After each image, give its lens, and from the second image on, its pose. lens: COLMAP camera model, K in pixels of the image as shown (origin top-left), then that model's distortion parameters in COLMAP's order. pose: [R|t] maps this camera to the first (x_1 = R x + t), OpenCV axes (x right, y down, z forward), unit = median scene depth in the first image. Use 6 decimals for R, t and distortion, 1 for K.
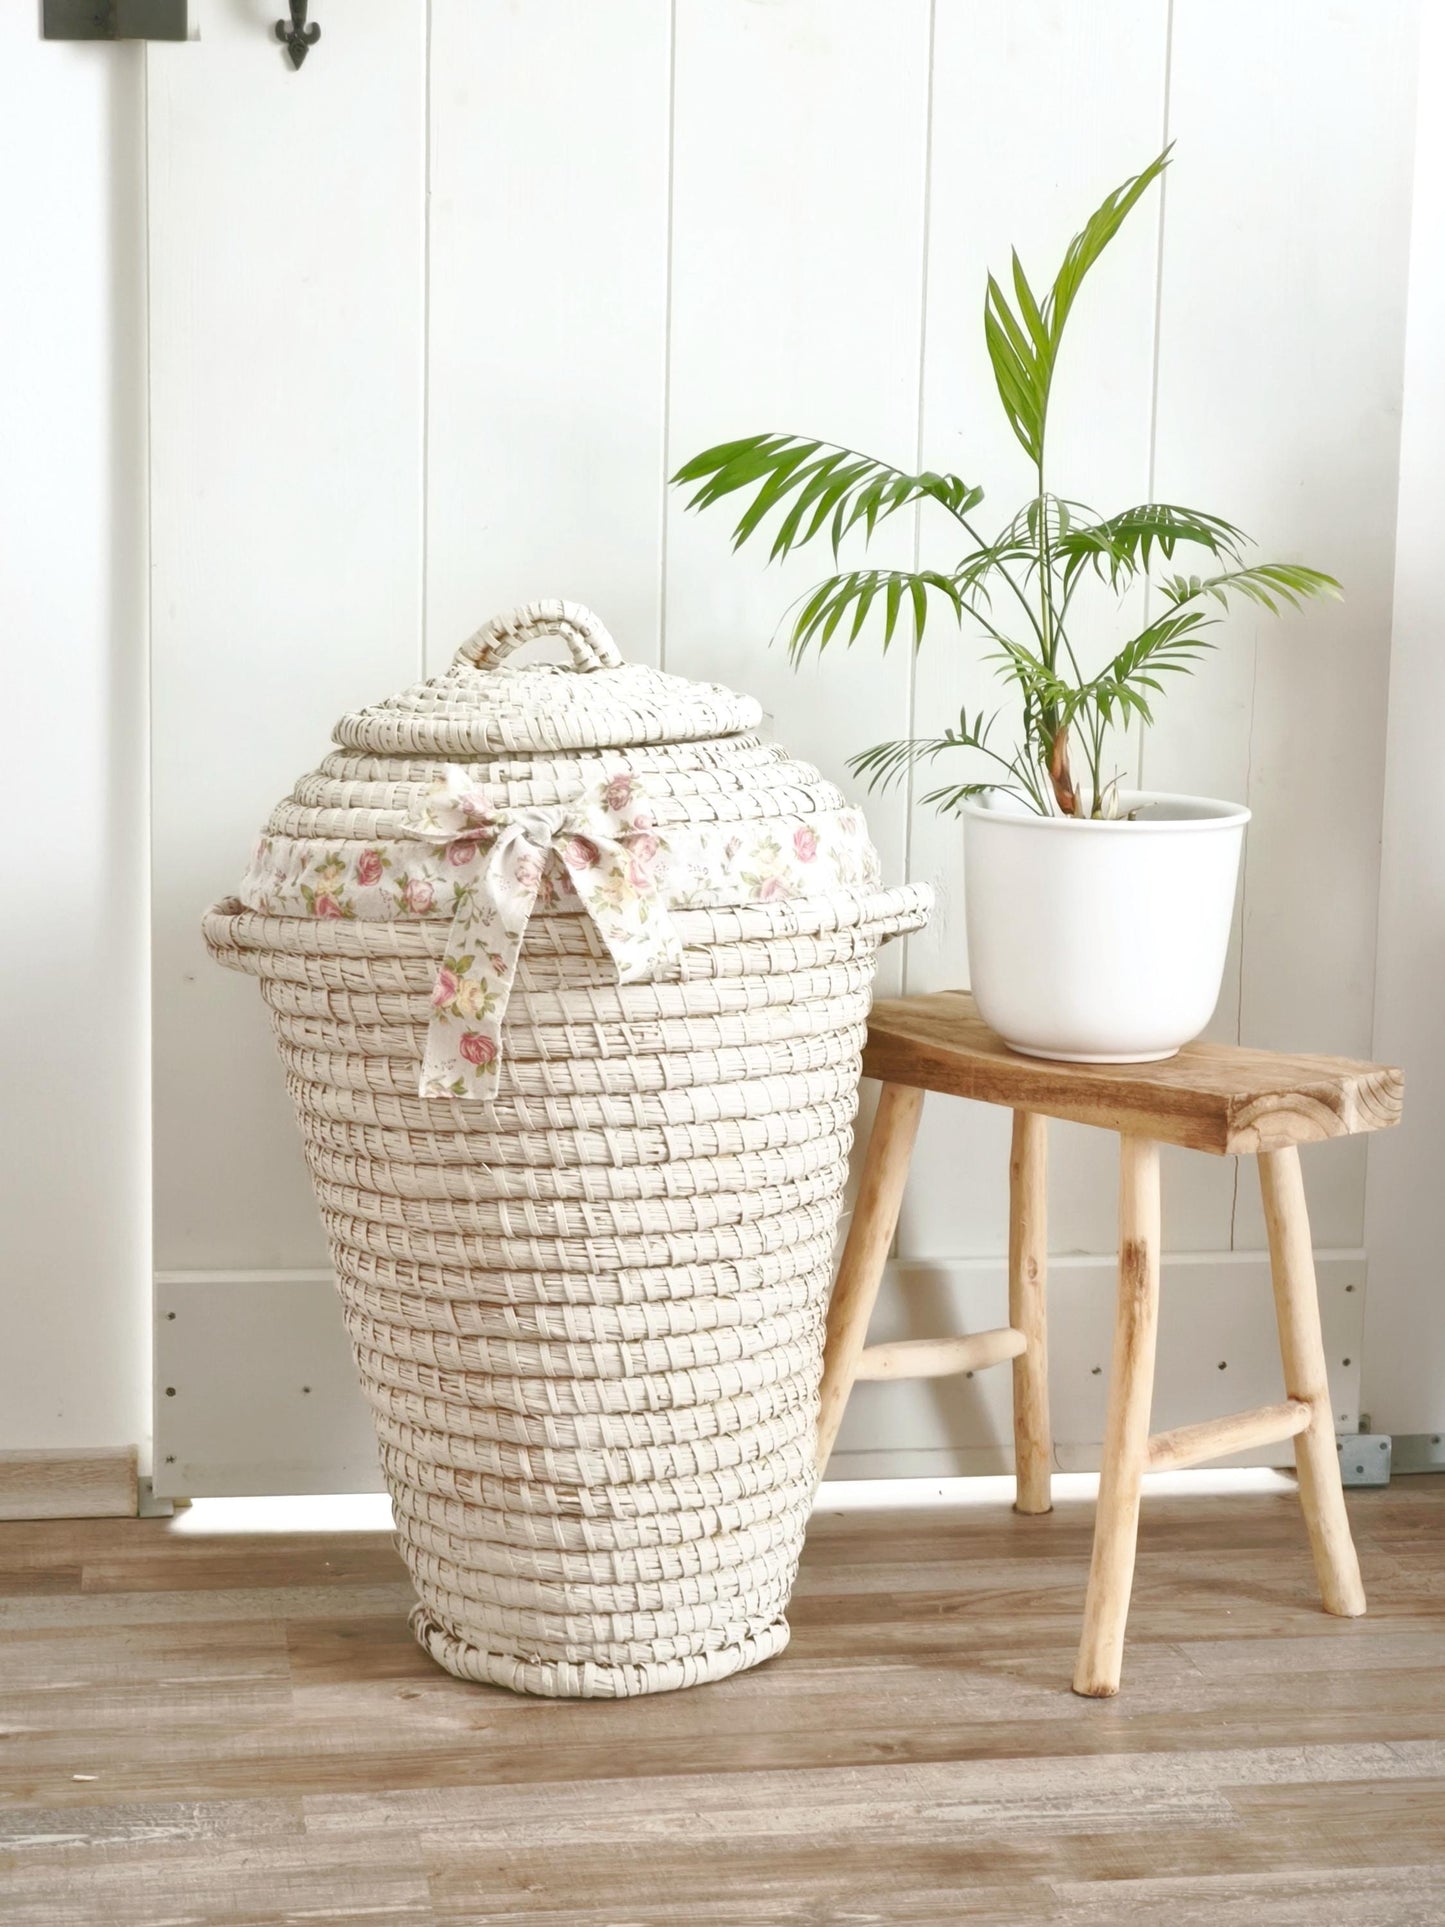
lens RADIAL K [[3748.4, 0, 722.5], [0, 3748.4, 963.5], [0, 0, 1]] dist [-0.030734, 0.025586]
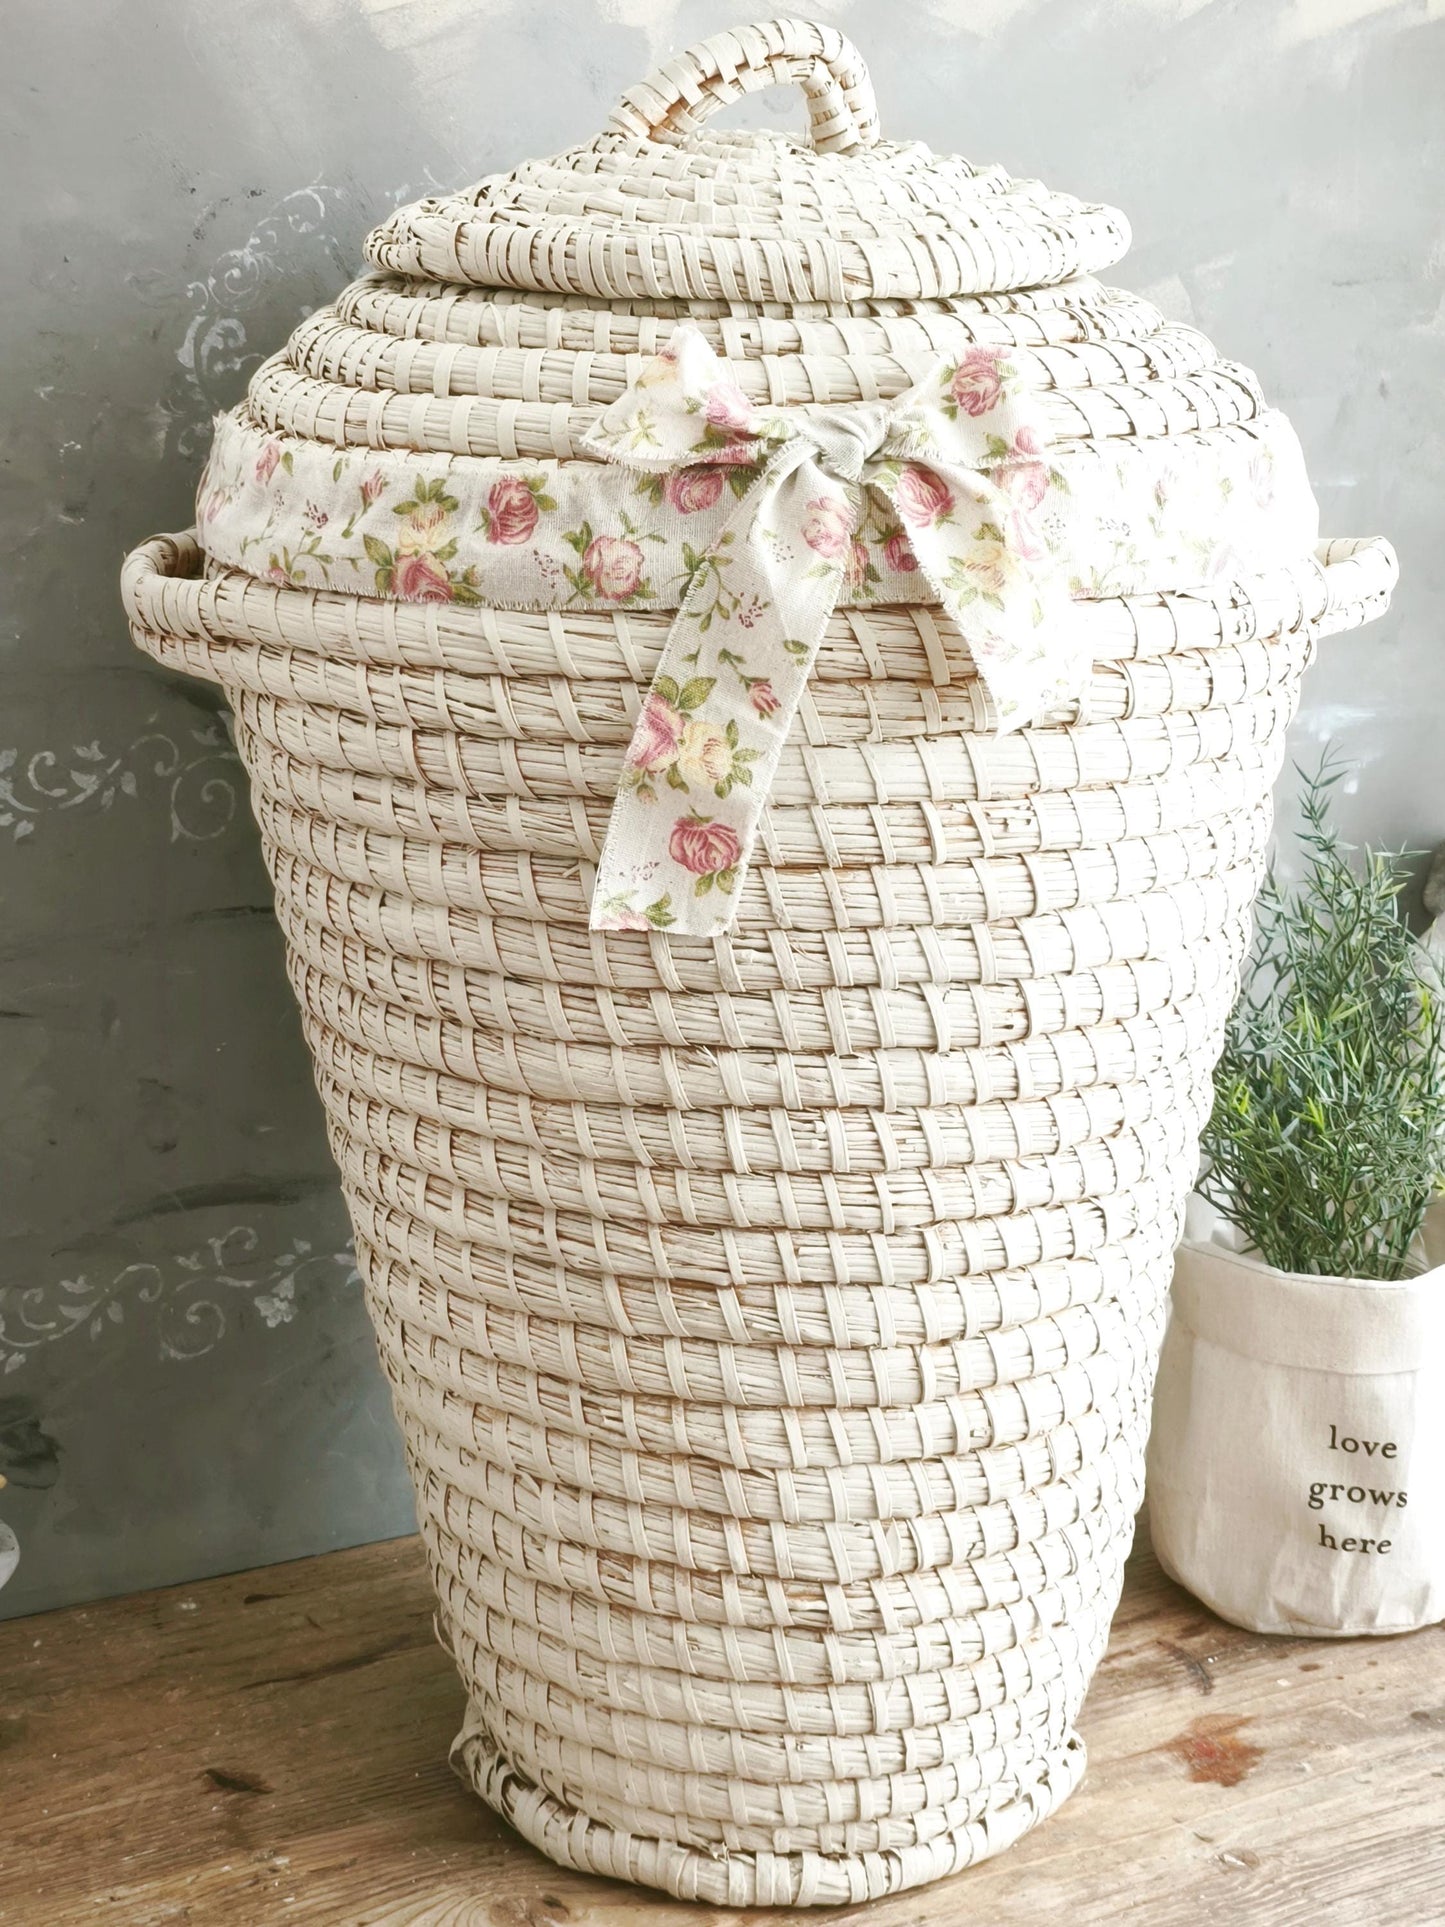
lens RADIAL K [[3909.0, 0, 793.0], [0, 3909.0, 959.8], [0, 0, 1]] dist [-0.039449, 0.032745]
pose [[0.984163, -0.002815, 0.177241, -0.152600], [-0.019446, 0.992125, 0.123735, -0.031434], [-0.176194, -0.125222, 0.976358, 0.428045]]
